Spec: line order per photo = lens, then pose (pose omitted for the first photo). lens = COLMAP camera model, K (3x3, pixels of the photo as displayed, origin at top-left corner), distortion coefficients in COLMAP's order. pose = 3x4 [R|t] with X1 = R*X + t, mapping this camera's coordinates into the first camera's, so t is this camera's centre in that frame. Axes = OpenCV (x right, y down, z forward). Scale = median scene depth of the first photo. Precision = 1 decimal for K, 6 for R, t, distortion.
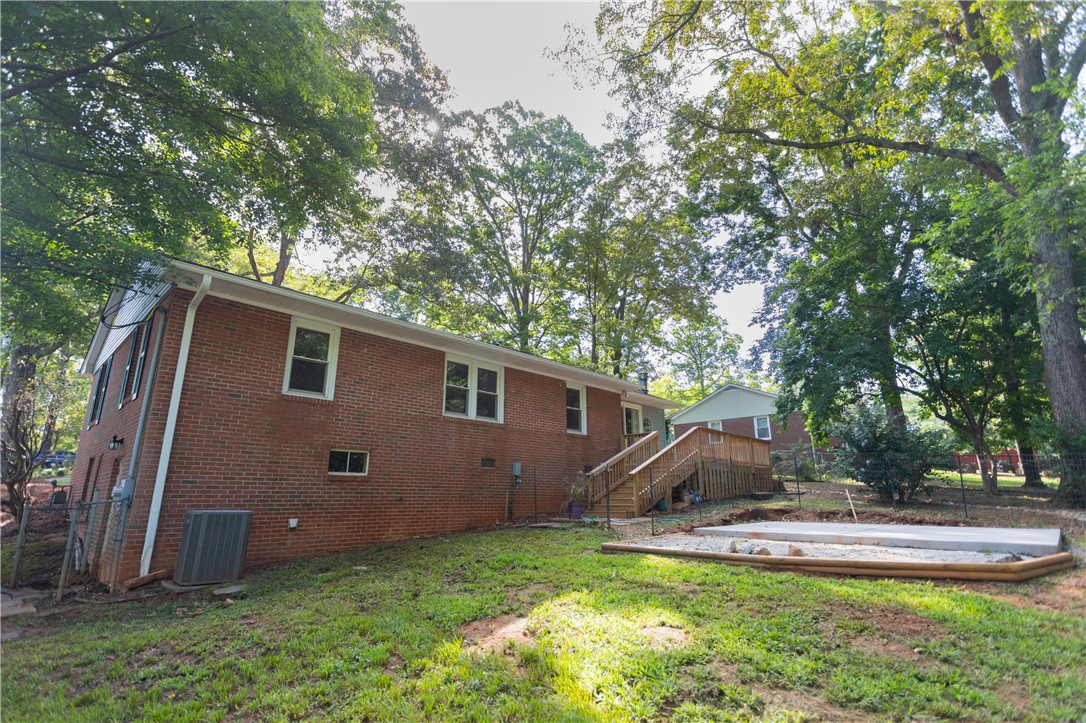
lens RADIAL K [[514.9, 0, 545.2], [0, 514.9, 361.5], [0, 0, 1]] dist [0.000136, 0.000802]
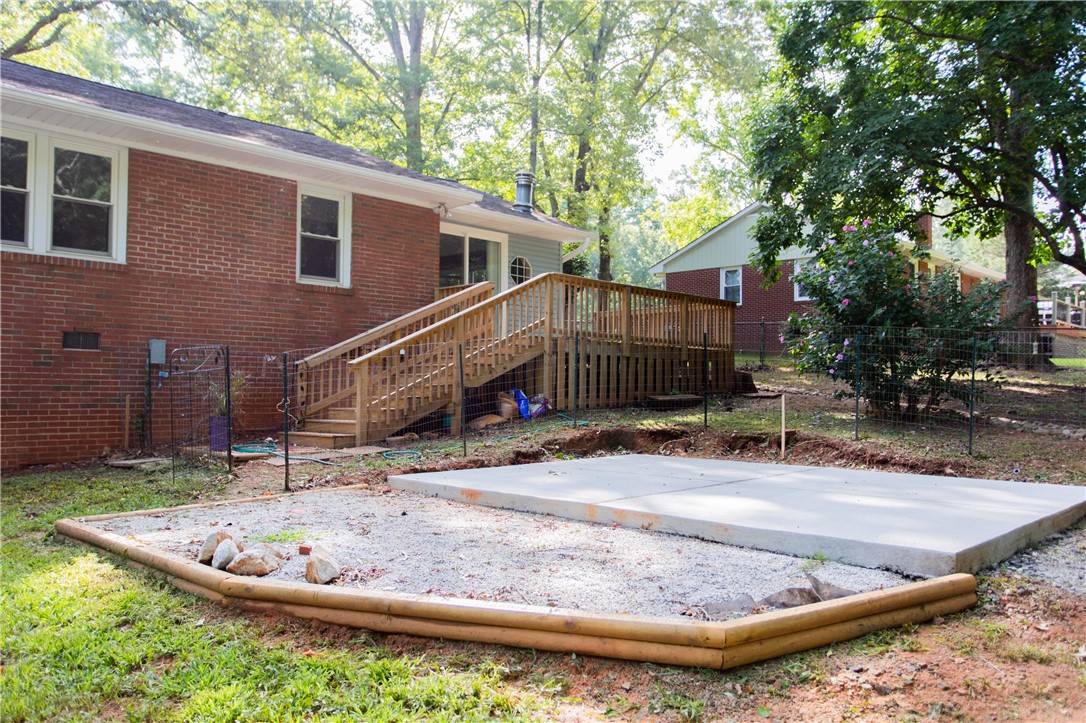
lens RADIAL K [[827.3, 0, 542.4], [0, 827.3, 361.8], [0, 0, 1]] dist [0.009862, 0.001761]
pose [[0.999973, 0.006518, -0.003413, 0.333193], [-0.005581, 0.974245, 0.225423, 0.029288], [0.004795, -0.225398, 0.974255, 0.193460]]
